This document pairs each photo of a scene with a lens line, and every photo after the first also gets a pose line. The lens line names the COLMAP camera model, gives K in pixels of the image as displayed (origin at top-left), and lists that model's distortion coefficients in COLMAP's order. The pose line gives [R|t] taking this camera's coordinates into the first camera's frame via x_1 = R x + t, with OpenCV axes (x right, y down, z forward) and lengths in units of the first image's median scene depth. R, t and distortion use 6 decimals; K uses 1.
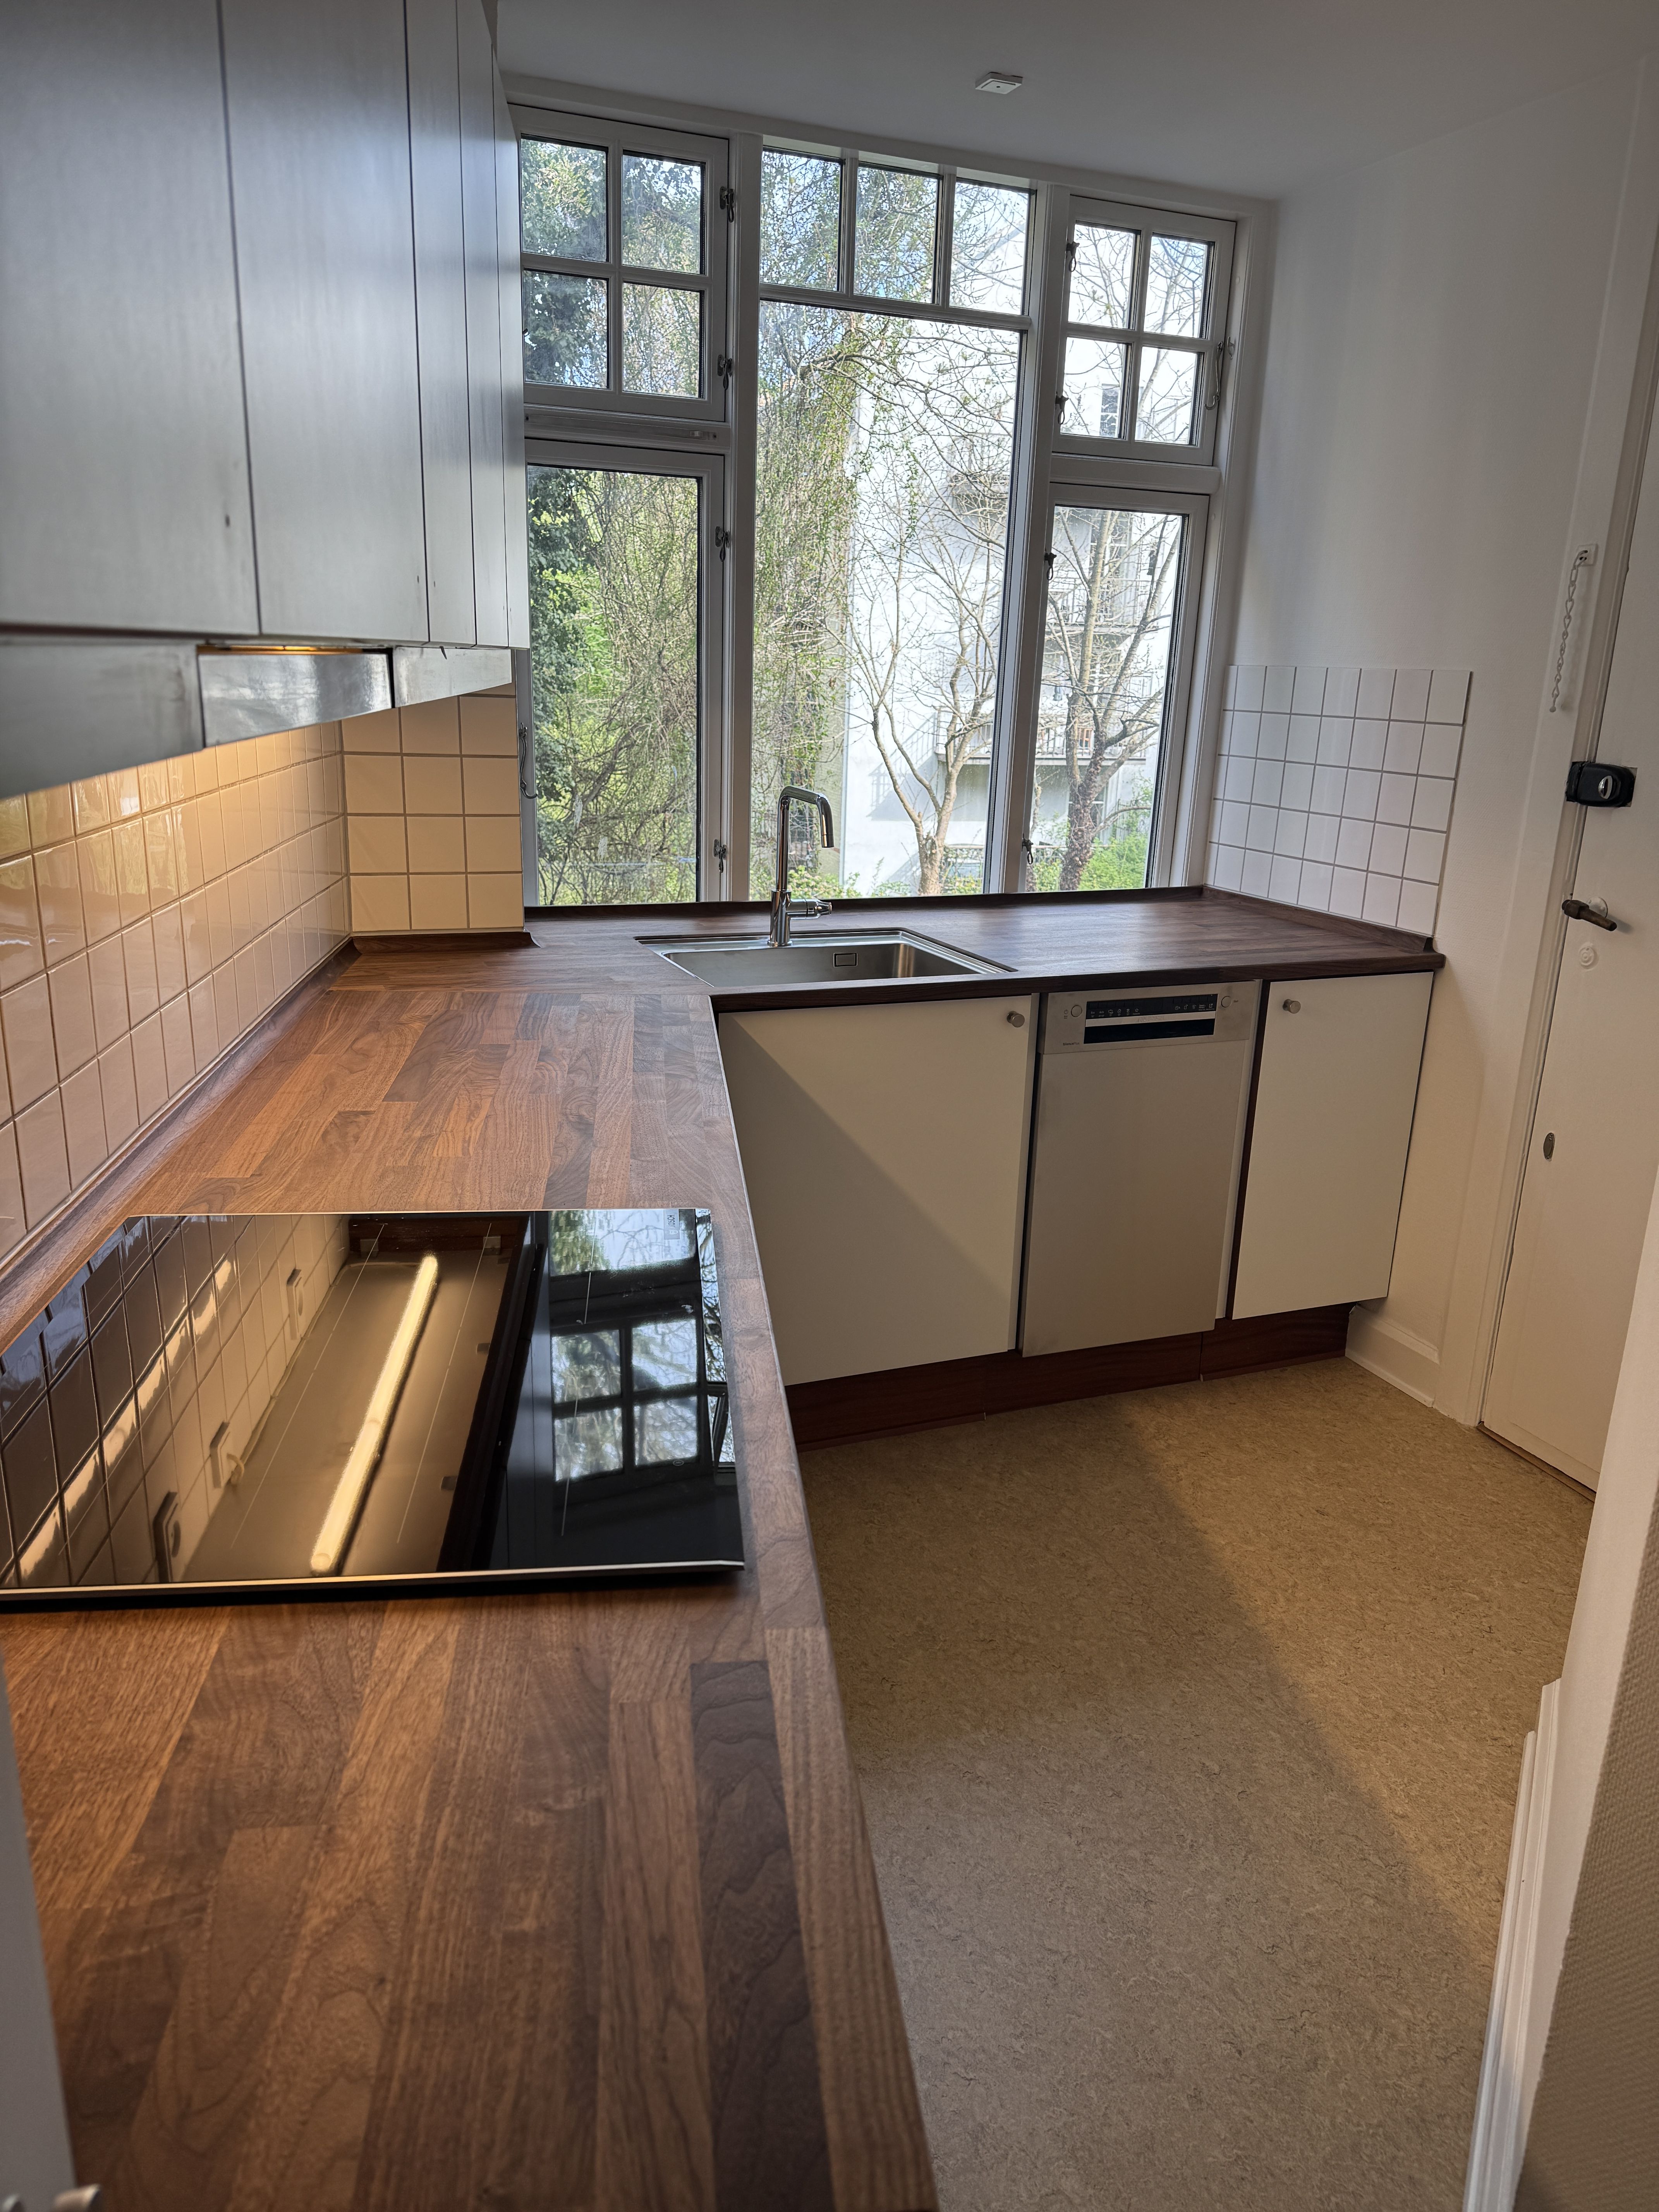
lens RADIAL K [[1522.3, 0, 829.5], [0, 1522.3, 1106.0], [0, 0, 1]] dist [0.181259, -0.293391]
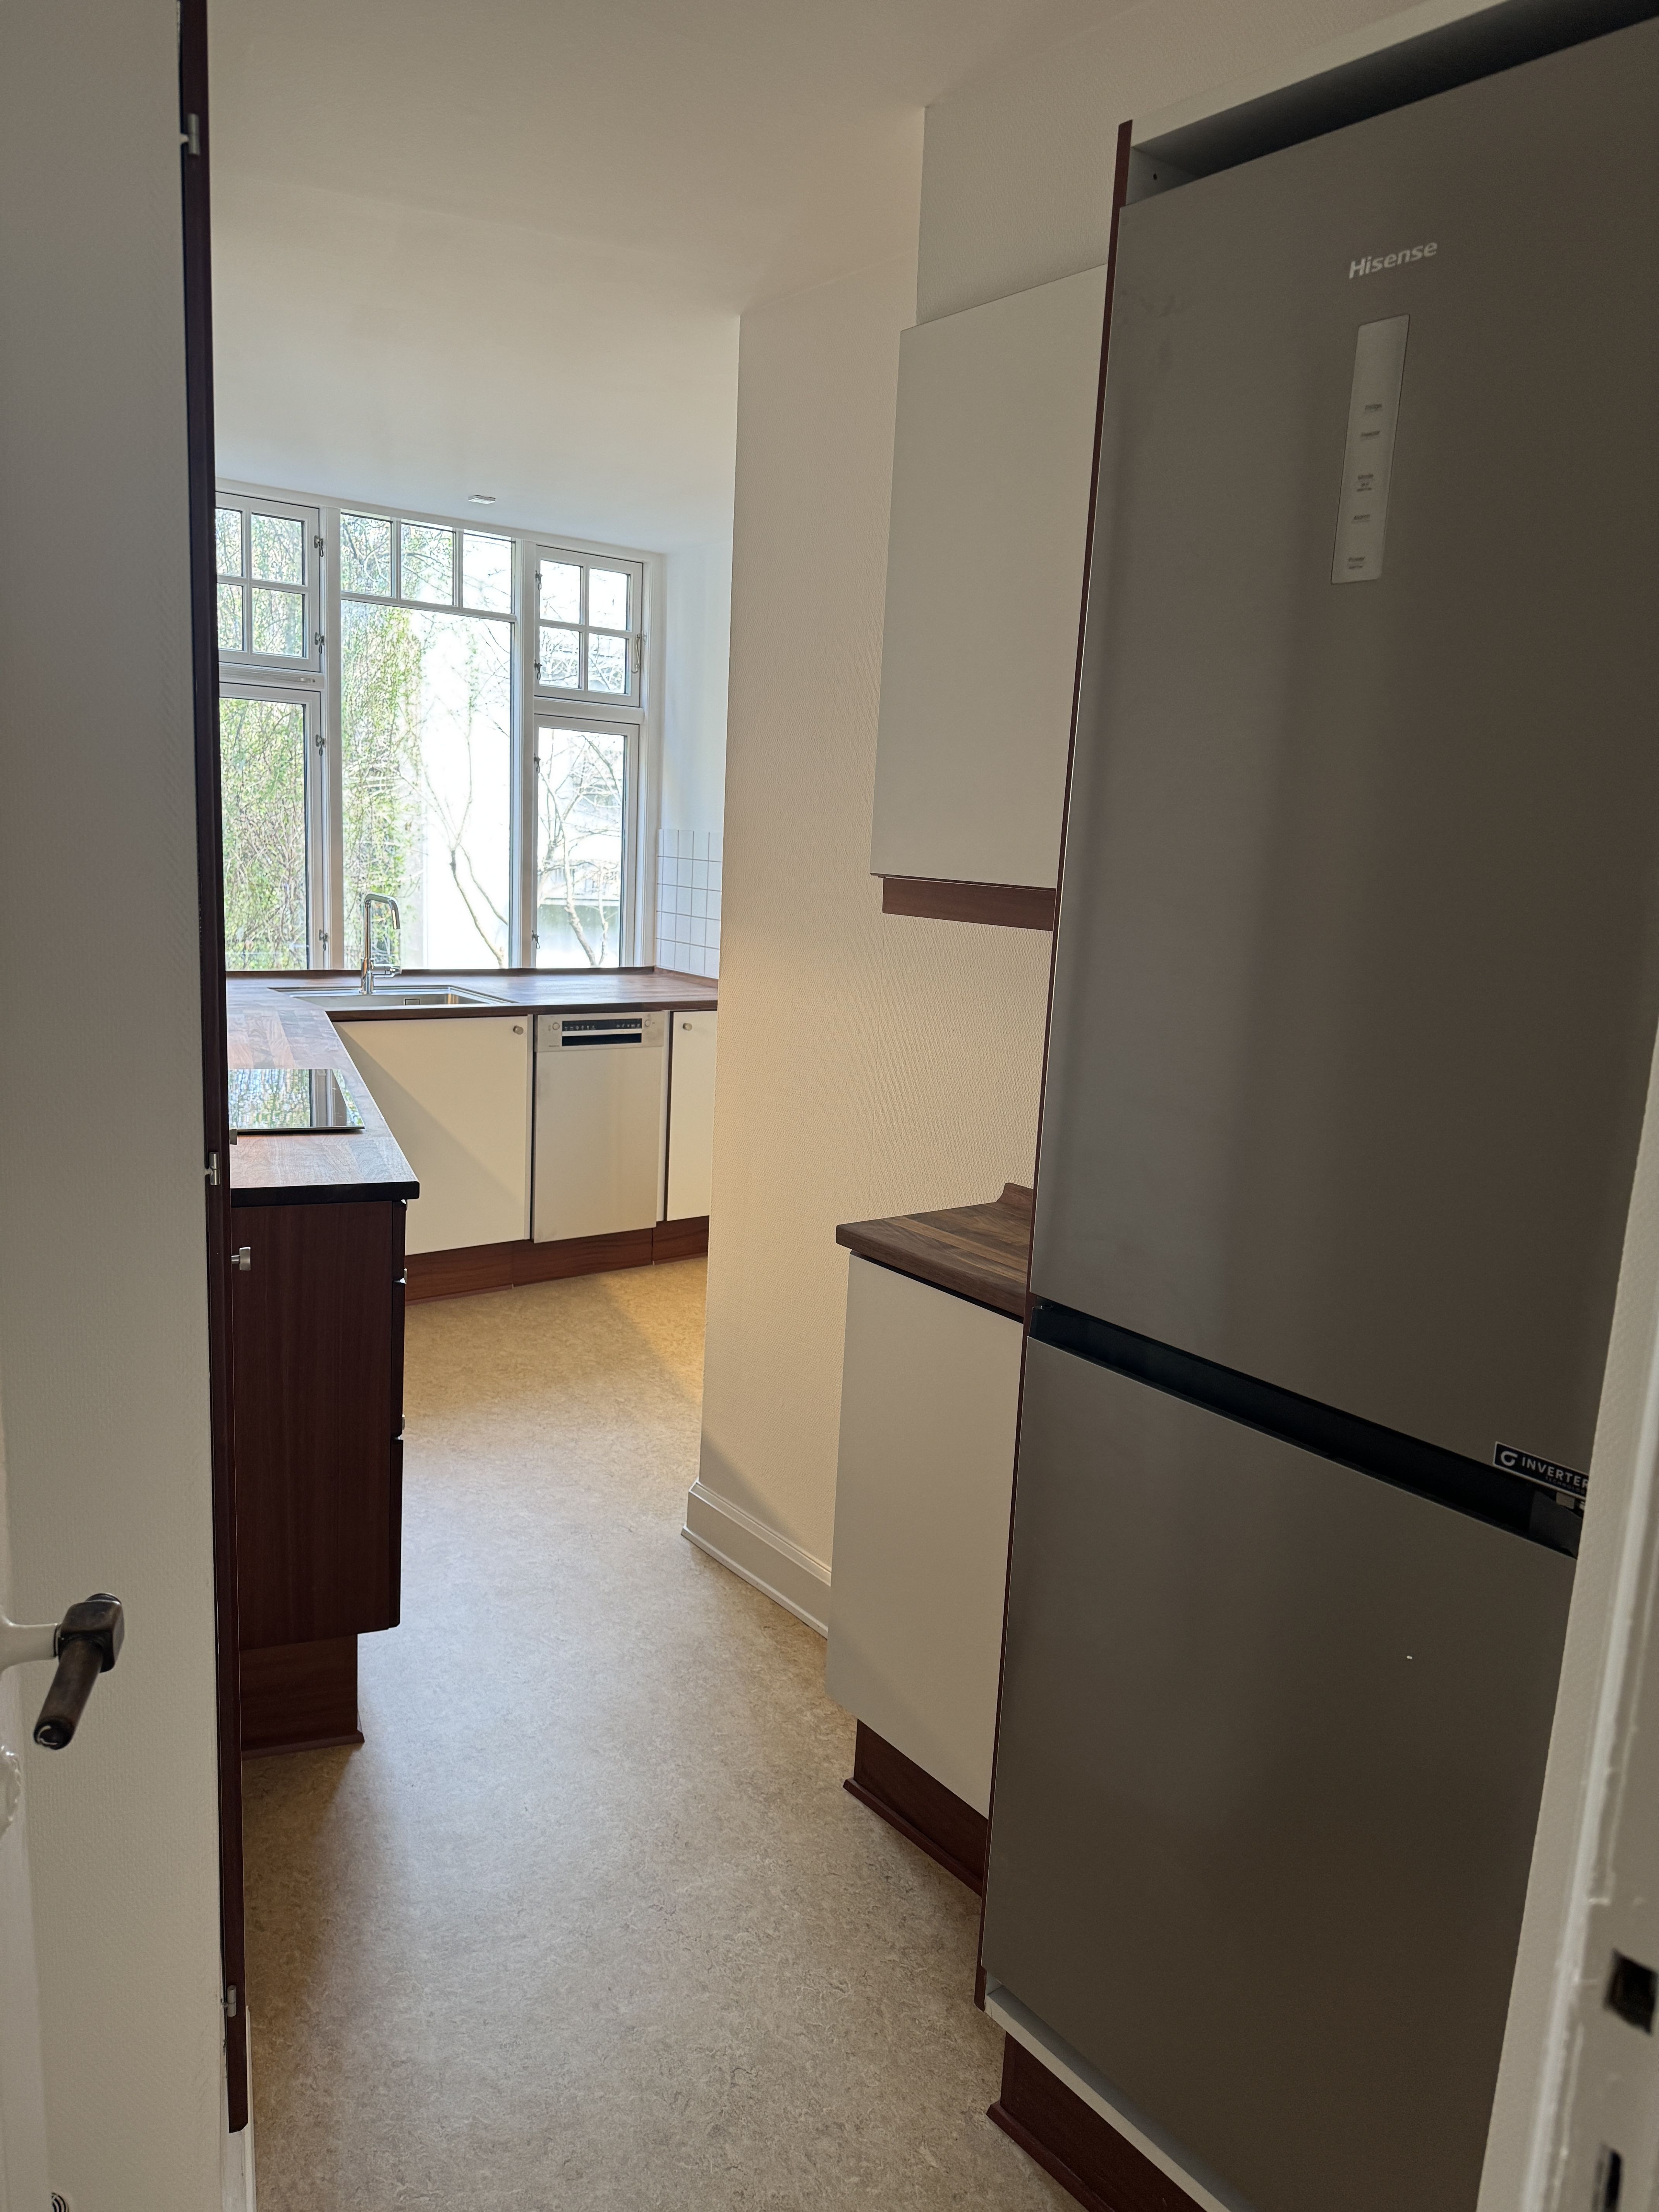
lens RADIAL K [[1525.8, 0, 829.5], [0, 1525.8, 1106.0], [0, 0, 1]] dist [0.162076, -0.297665]
pose [[0.965854, -0.030507, 0.257286, 0.012868], [0.053587, 0.995093, -0.083178, 0.153572], [-0.253486, 0.094125, 0.962749, -0.585199]]
